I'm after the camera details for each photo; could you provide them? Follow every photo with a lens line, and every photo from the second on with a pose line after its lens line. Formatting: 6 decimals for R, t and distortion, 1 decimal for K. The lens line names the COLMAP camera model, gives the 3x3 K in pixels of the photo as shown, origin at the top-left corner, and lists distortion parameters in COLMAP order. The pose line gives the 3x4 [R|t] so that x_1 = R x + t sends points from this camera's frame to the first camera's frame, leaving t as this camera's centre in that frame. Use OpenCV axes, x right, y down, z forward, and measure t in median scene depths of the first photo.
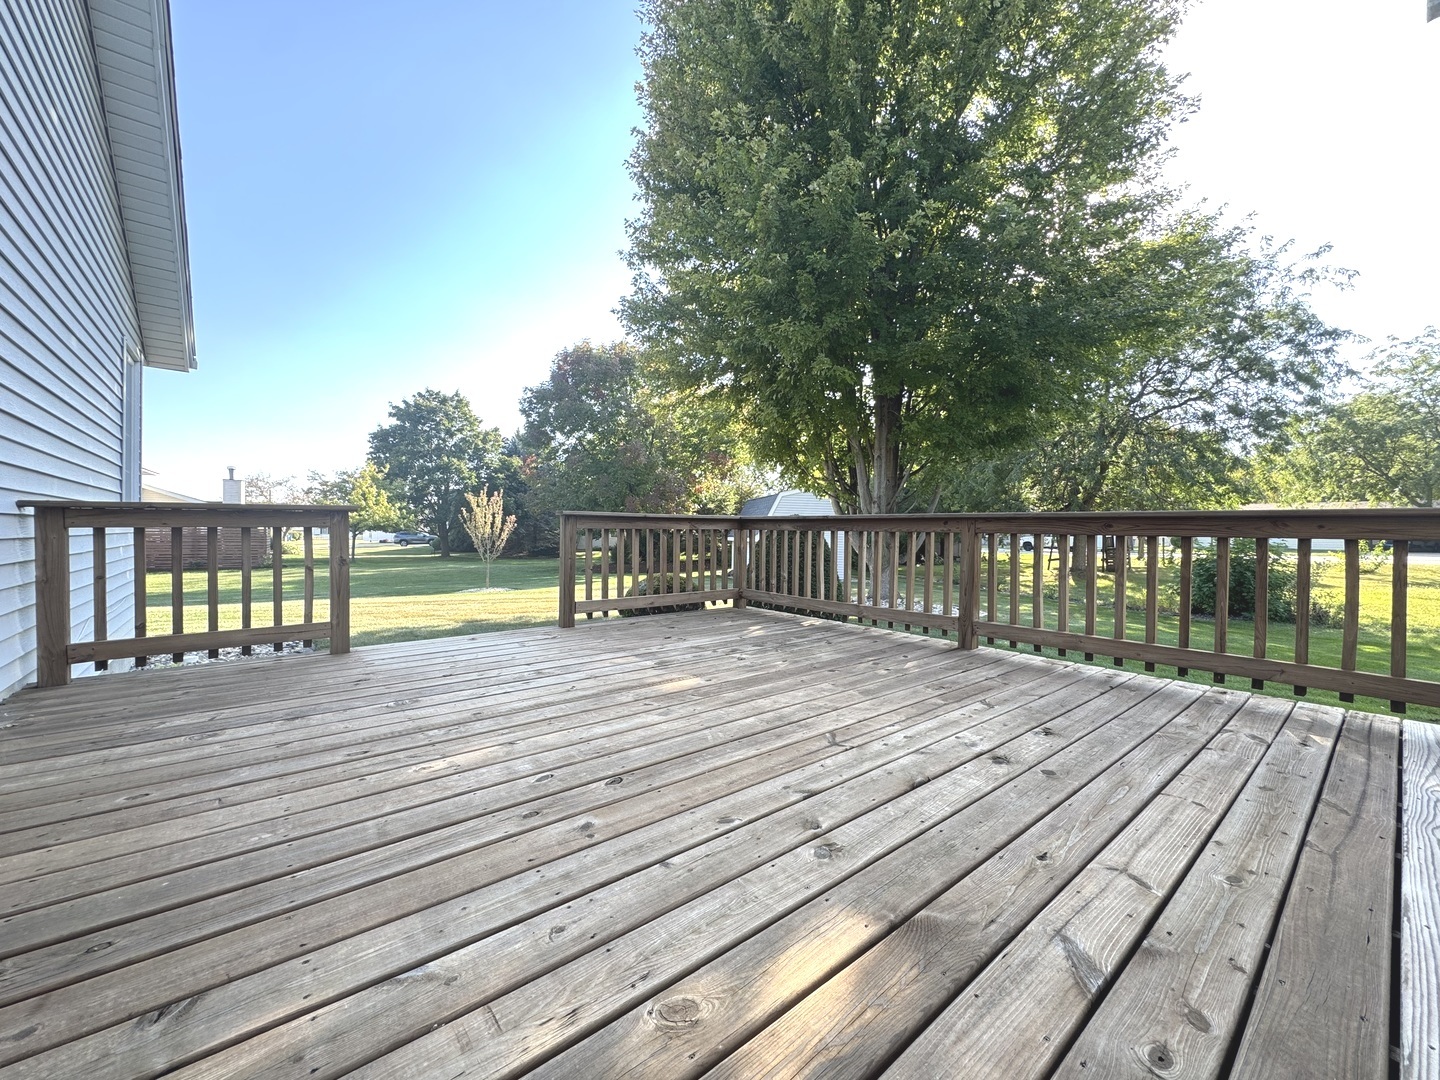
lens RADIAL K [[573.8, 0, 725.6], [0, 573.8, 538.3], [0, 0, 1]] dist [0.003371, -0.000130]
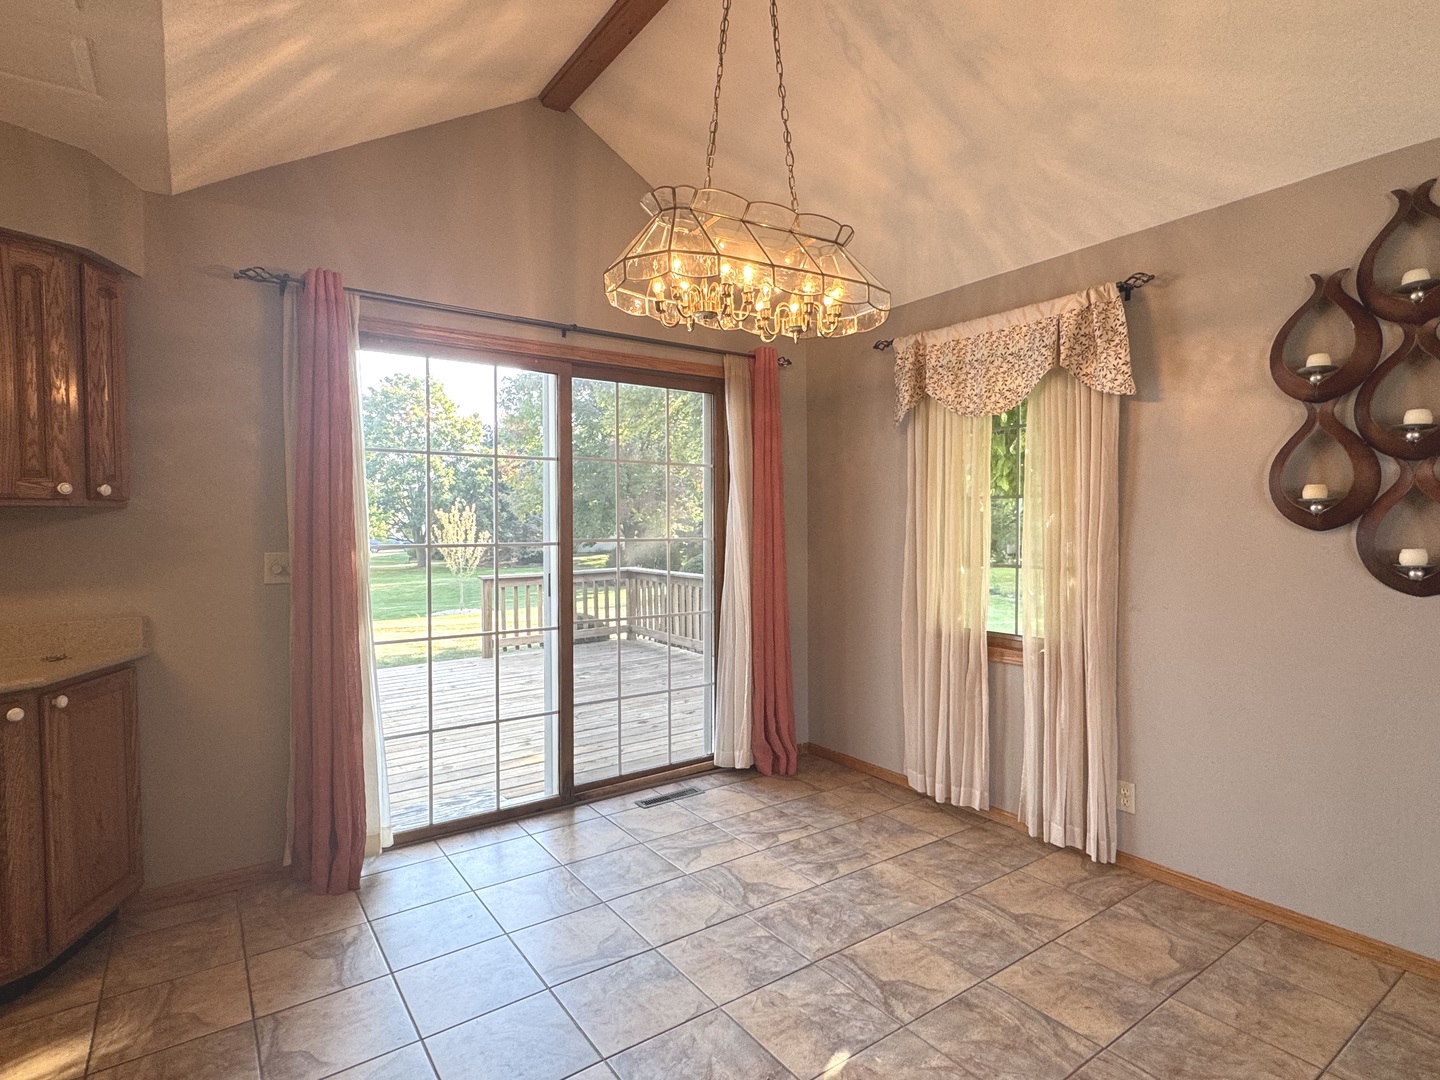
lens RADIAL K [[744.3, 0, 721.5], [0, 744.3, 533.6], [0, 0, 1]] dist [0.031687, 0.002287]
pose [[0.996814, -0.022652, -0.076476, 0.108420], [0.023389, 0.999688, 0.008756, -0.037679], [0.076254, -0.010517, 0.997033, -0.193681]]
